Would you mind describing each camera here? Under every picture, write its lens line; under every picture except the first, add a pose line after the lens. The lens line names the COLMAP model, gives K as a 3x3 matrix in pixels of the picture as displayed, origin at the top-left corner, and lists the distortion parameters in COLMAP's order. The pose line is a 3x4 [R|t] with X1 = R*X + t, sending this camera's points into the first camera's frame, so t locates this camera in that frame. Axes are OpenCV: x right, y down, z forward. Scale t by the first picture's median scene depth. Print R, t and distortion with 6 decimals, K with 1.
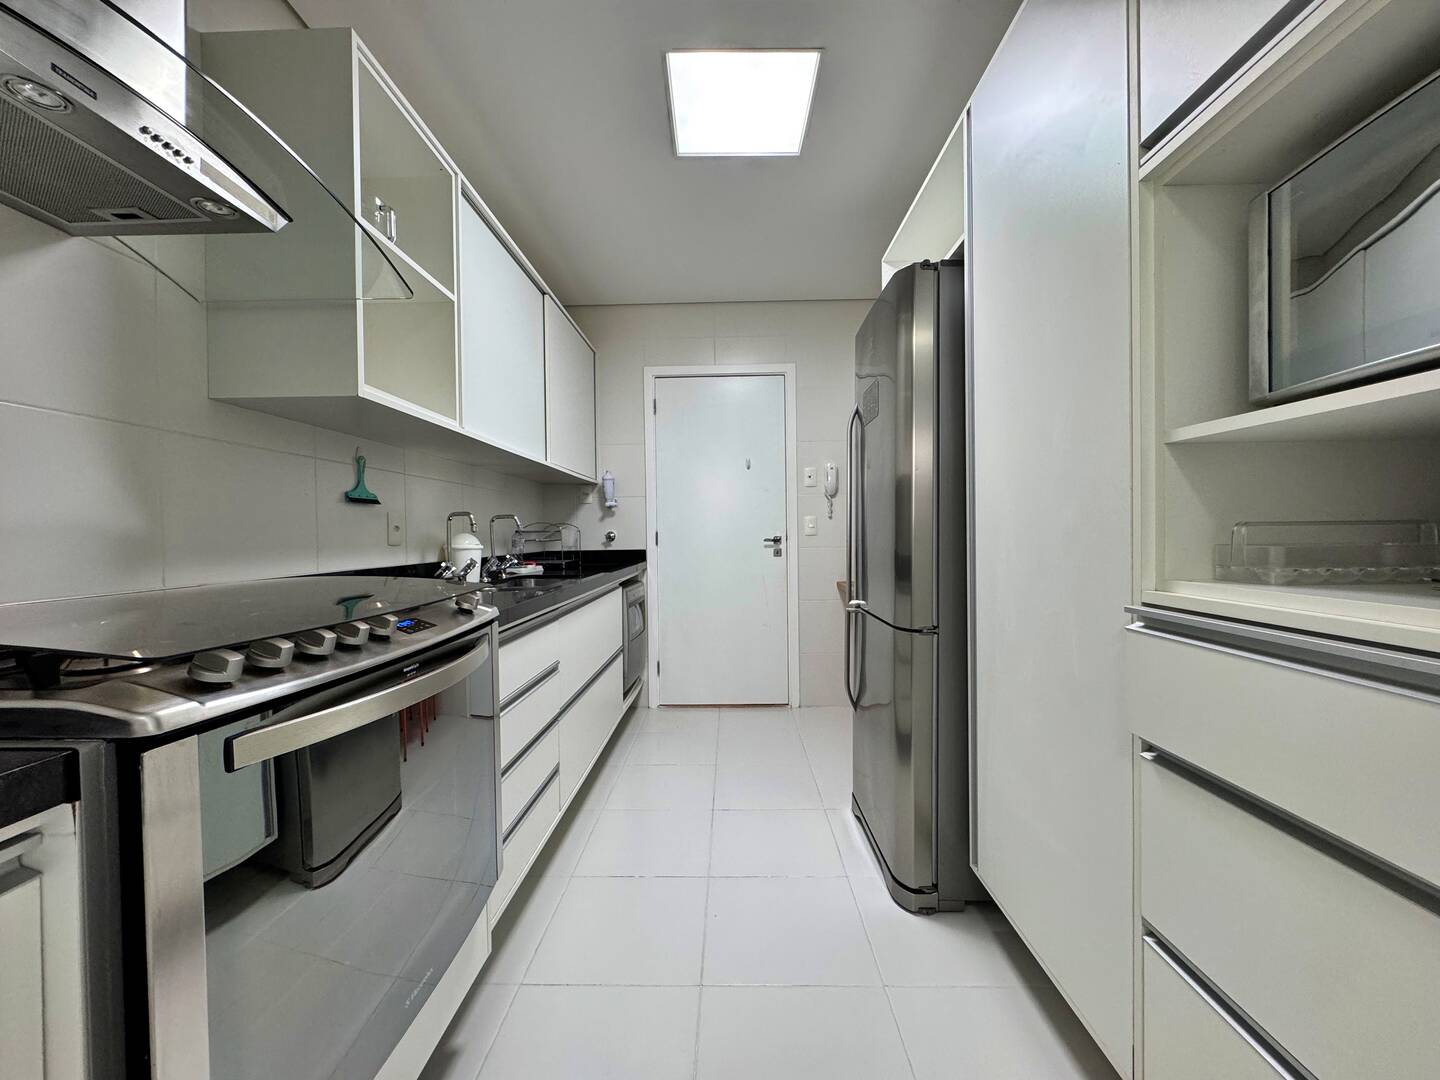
lens RADIAL K [[572.5, 0, 719.4], [0, 572.5, 540.4], [0, 0, 1]] dist [-0.002792, 0.000008]
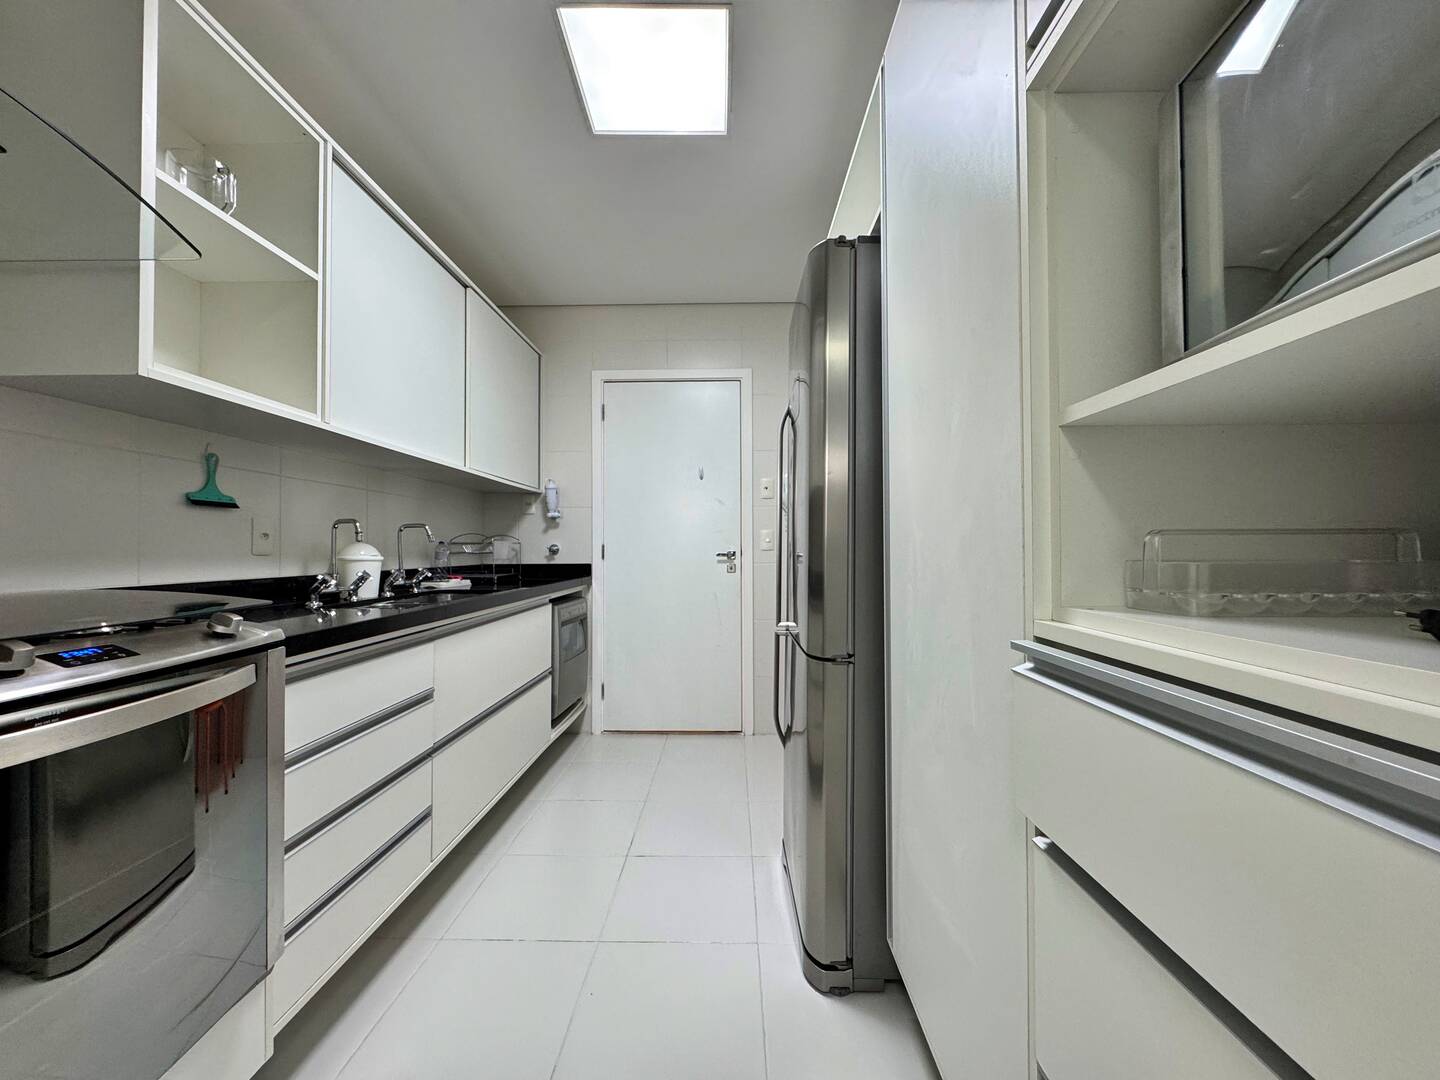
lens RADIAL K [[573.6, 0, 720.0], [0, 573.6, 540.0], [0, 0, 1]] dist [-0.007196, 0.003719]
pose [[0.999944, 0.009974, 0.003504, 0.155150], [-0.009870, 0.999549, -0.028378, 0.003395], [-0.003785, 0.028342, 0.999591, 0.117009]]
